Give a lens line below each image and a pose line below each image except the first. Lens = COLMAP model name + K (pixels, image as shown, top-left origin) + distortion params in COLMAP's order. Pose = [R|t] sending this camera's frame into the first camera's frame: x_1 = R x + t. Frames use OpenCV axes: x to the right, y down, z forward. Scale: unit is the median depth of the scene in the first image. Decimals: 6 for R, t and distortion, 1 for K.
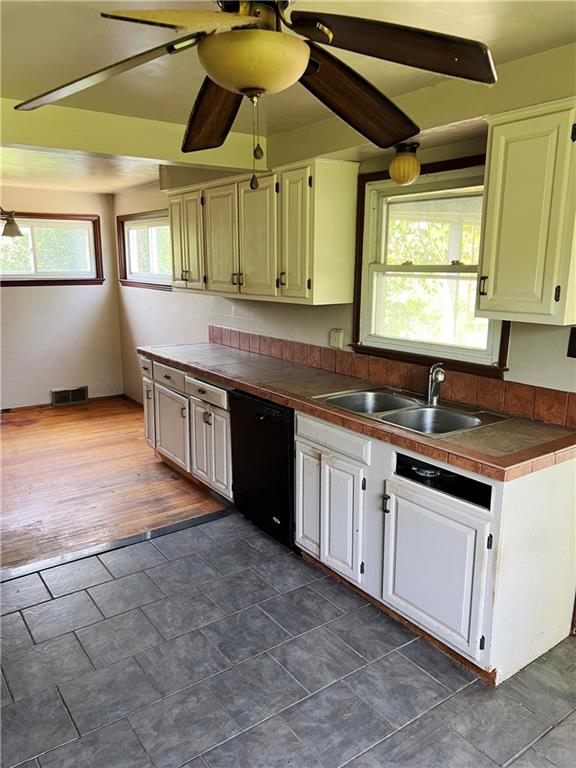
lens RADIAL K [[581.0, 0, 286.1], [0, 581.0, 383.3], [0, 0, 1]] dist [0.036519, -0.030106]
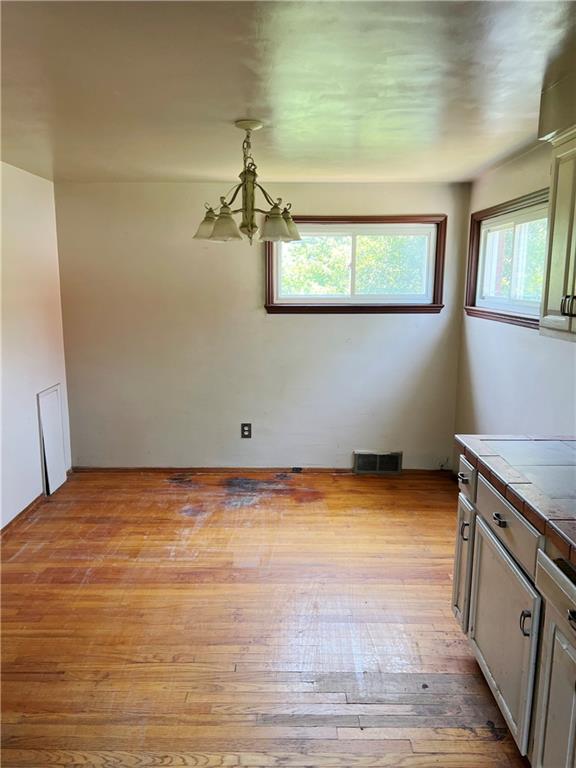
lens RADIAL K [[581.0, 0, 288.1], [0, 581.0, 381.7], [0, 0, 1]] dist [0.036519, -0.030106]
pose [[0.816095, 0.100811, -0.569058, -0.058441], [-0.124535, 0.992211, -0.002822, -0.064583], [0.564341, 0.073170, 0.822293, 0.337627]]
